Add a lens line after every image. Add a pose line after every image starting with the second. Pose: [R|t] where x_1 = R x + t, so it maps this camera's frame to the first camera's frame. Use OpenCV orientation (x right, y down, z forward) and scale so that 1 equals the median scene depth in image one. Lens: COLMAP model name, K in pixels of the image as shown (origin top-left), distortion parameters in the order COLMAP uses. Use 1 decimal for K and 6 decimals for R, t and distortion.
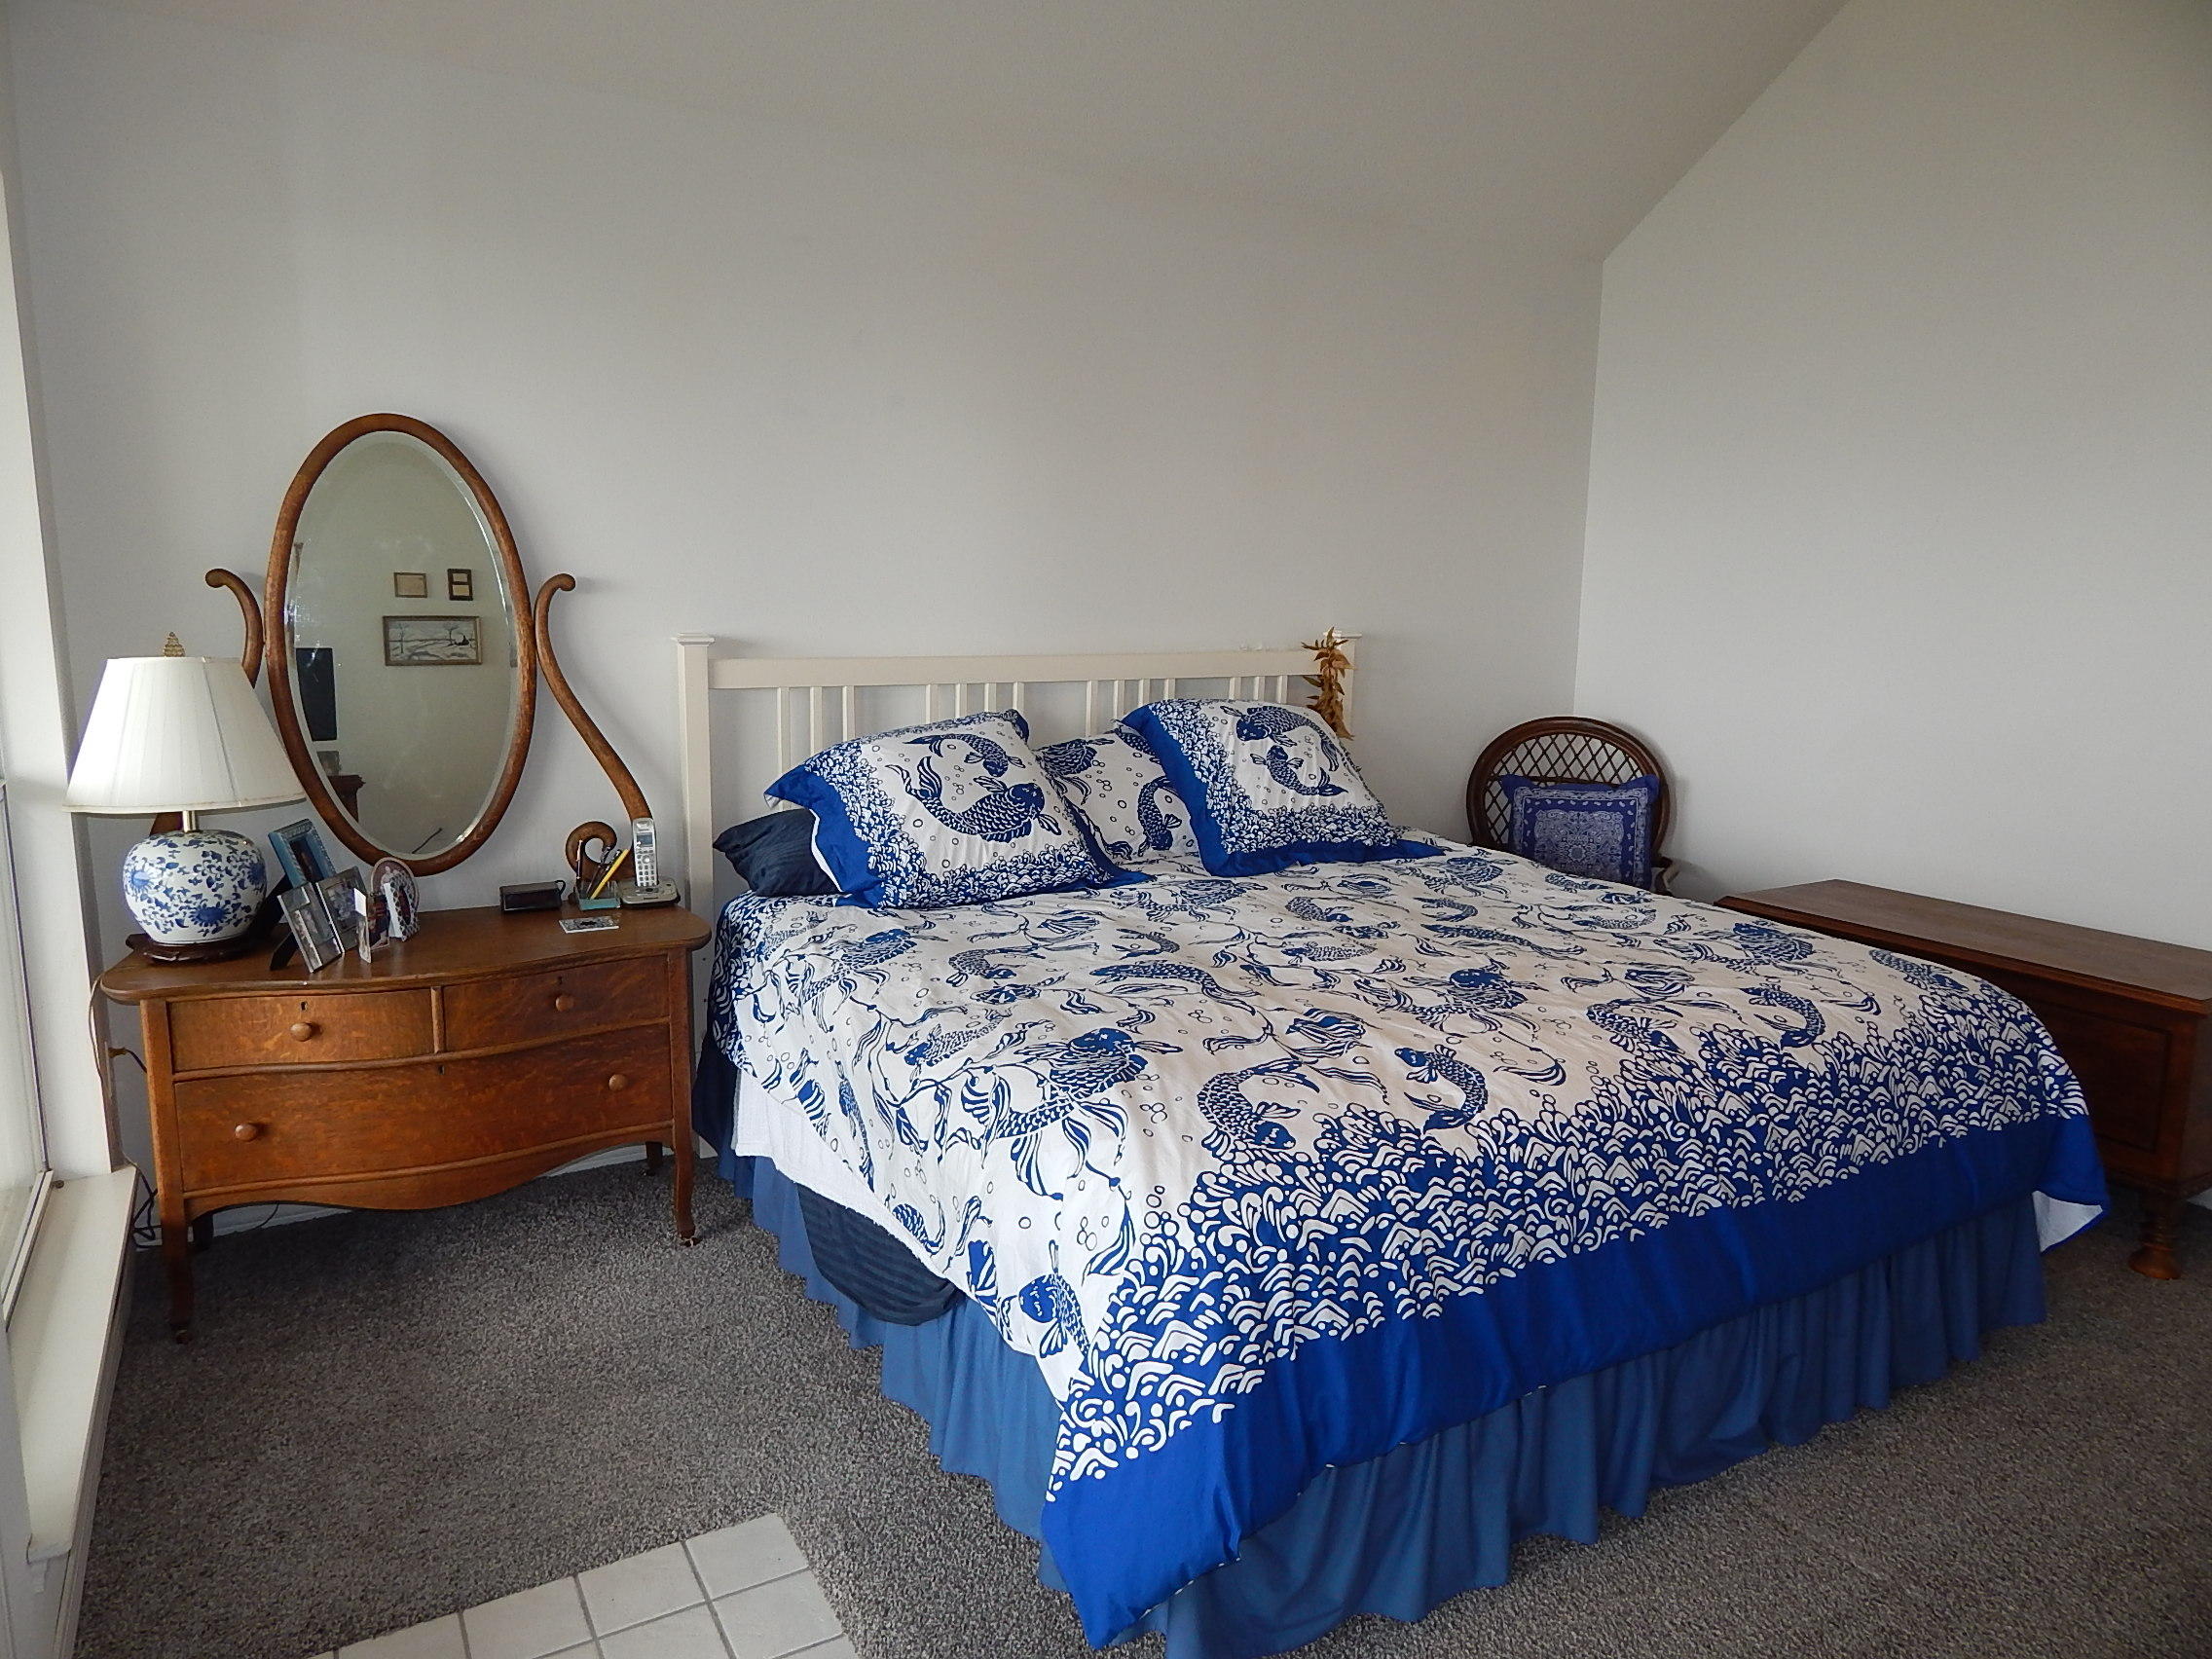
lens RADIAL K [[1476.5, 0, 1130.2], [0, 1476.5, 827.2], [0, 0, 1]] dist [0.006020, -0.001844]
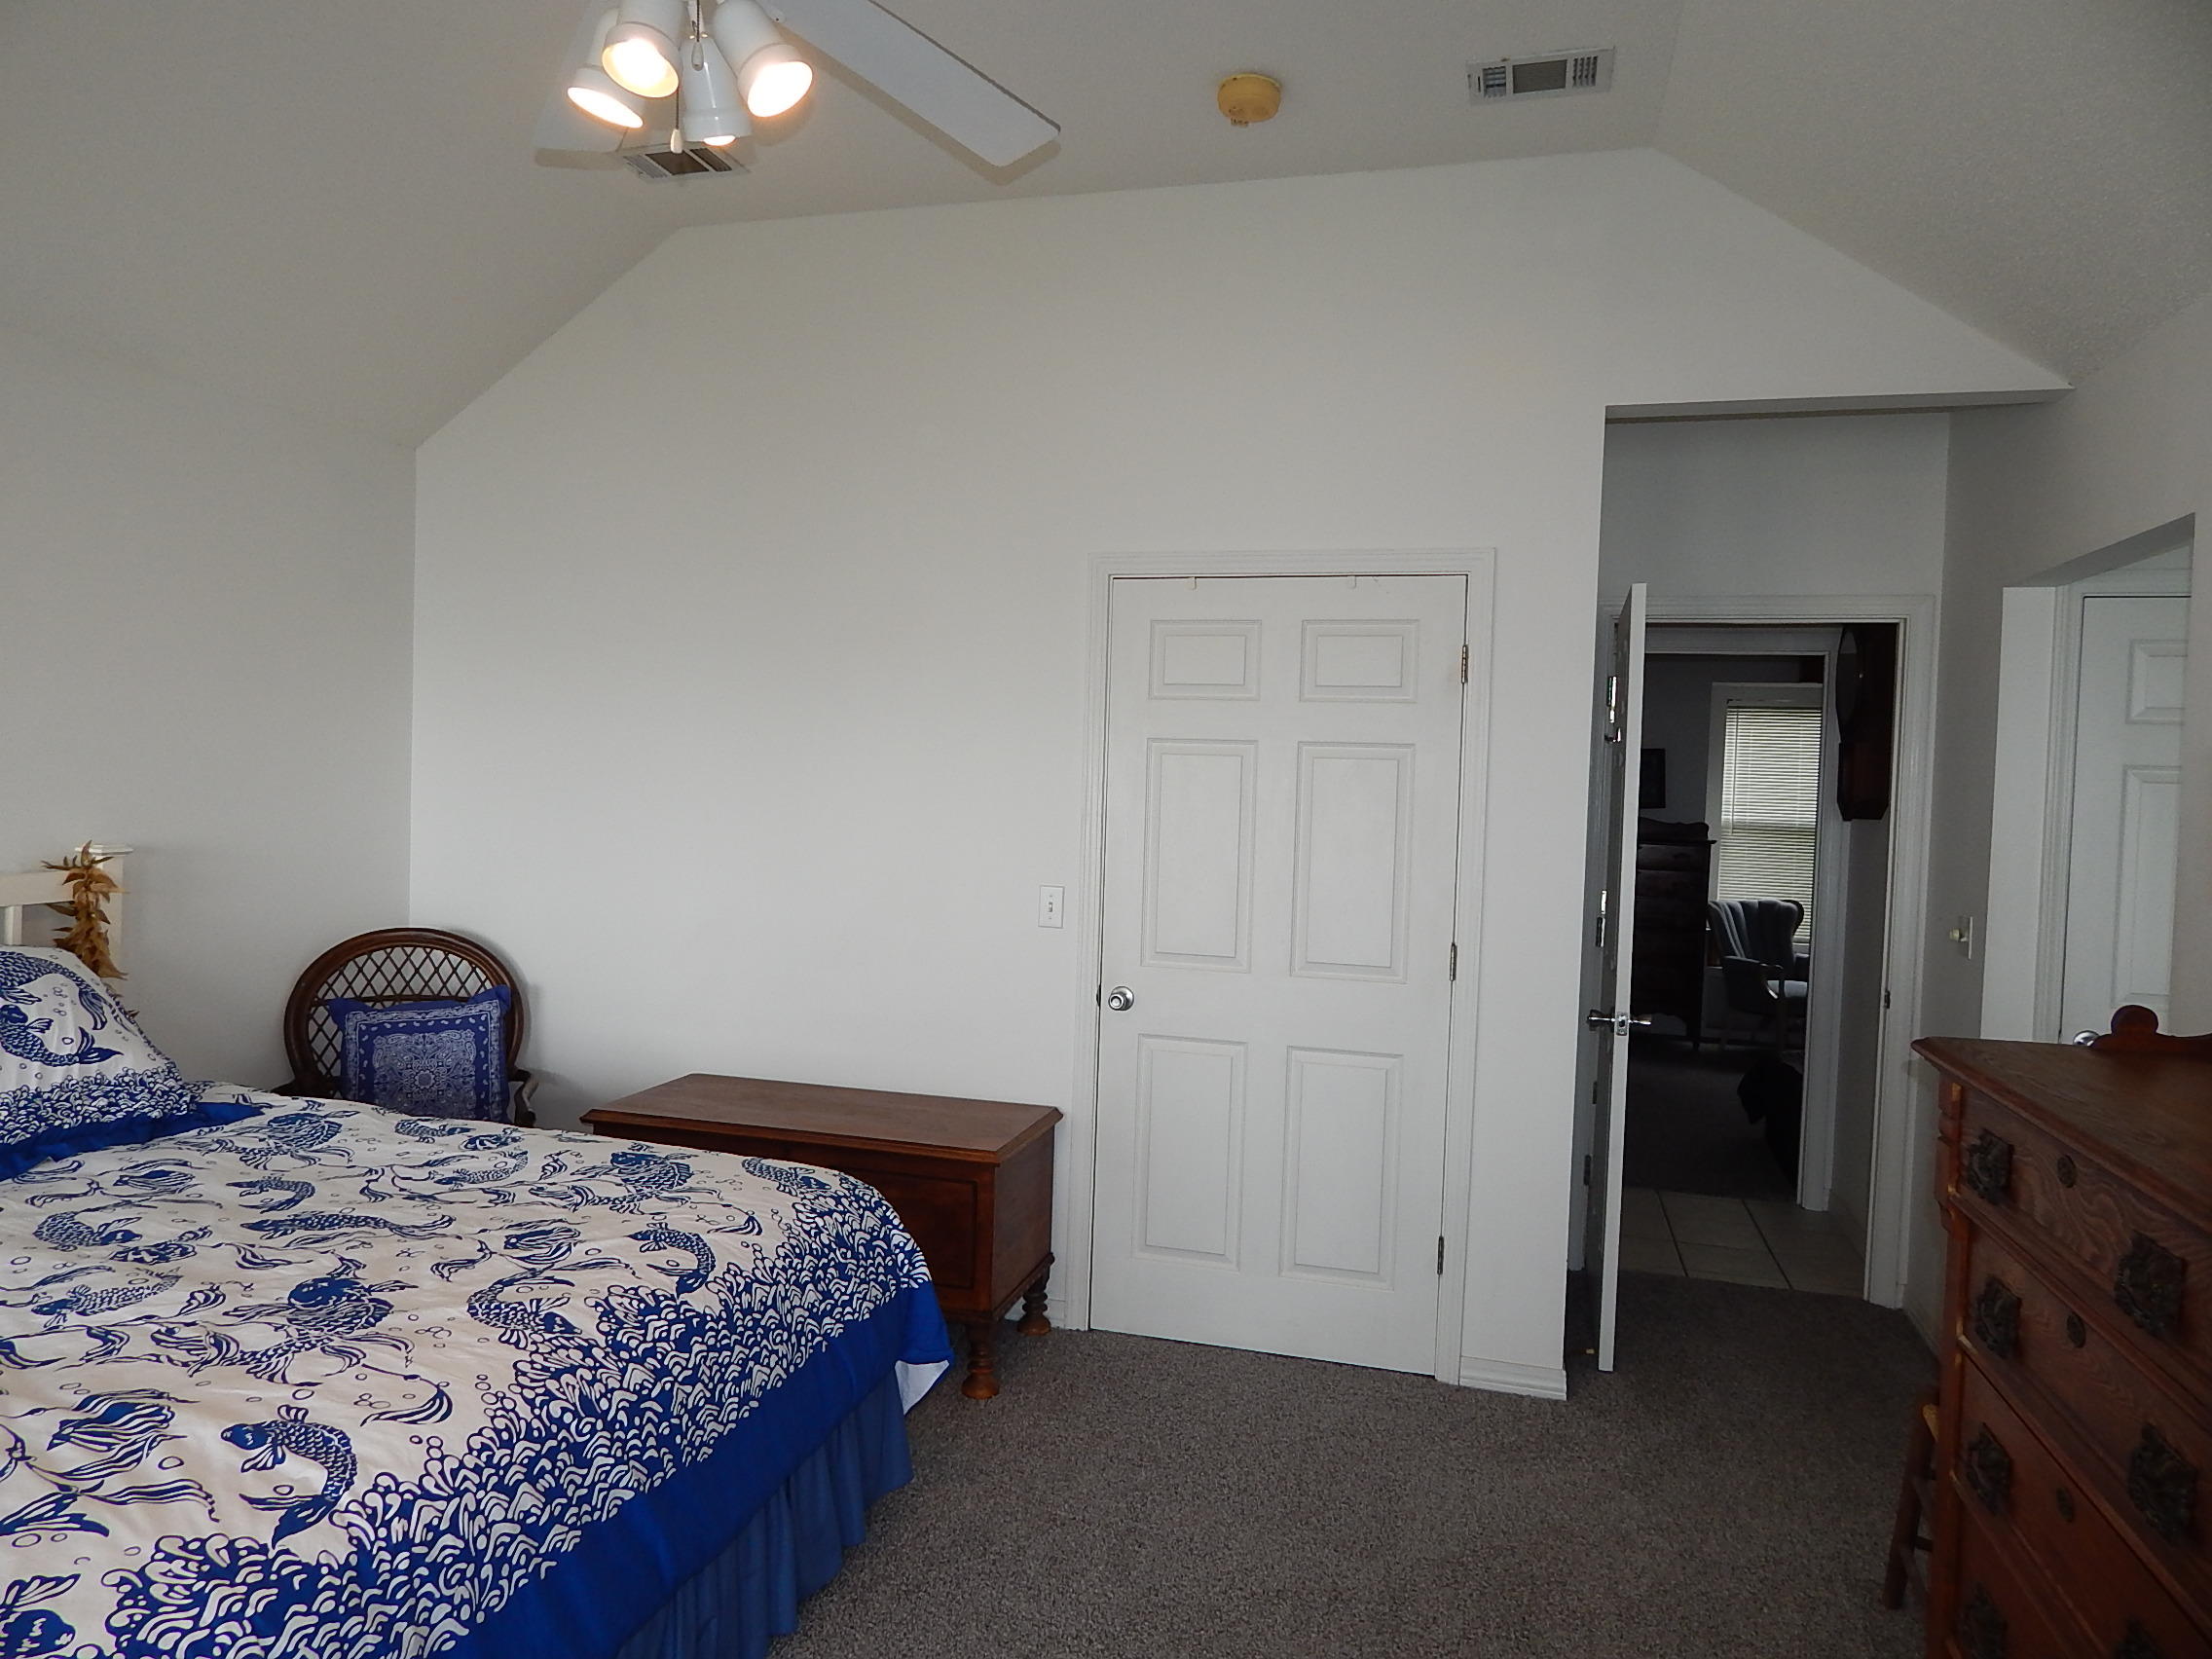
lens RADIAL K [[1439.3, 0, 1119.1], [0, 1439.3, 825.3], [0, 0, 1]] dist [-0.000850, -0.005535]
pose [[0.722841, -0.017509, 0.690793, 0.004287], [0.089878, 0.993569, -0.068864, -0.068430], [-0.685145, 0.111865, 0.719766, 0.092023]]
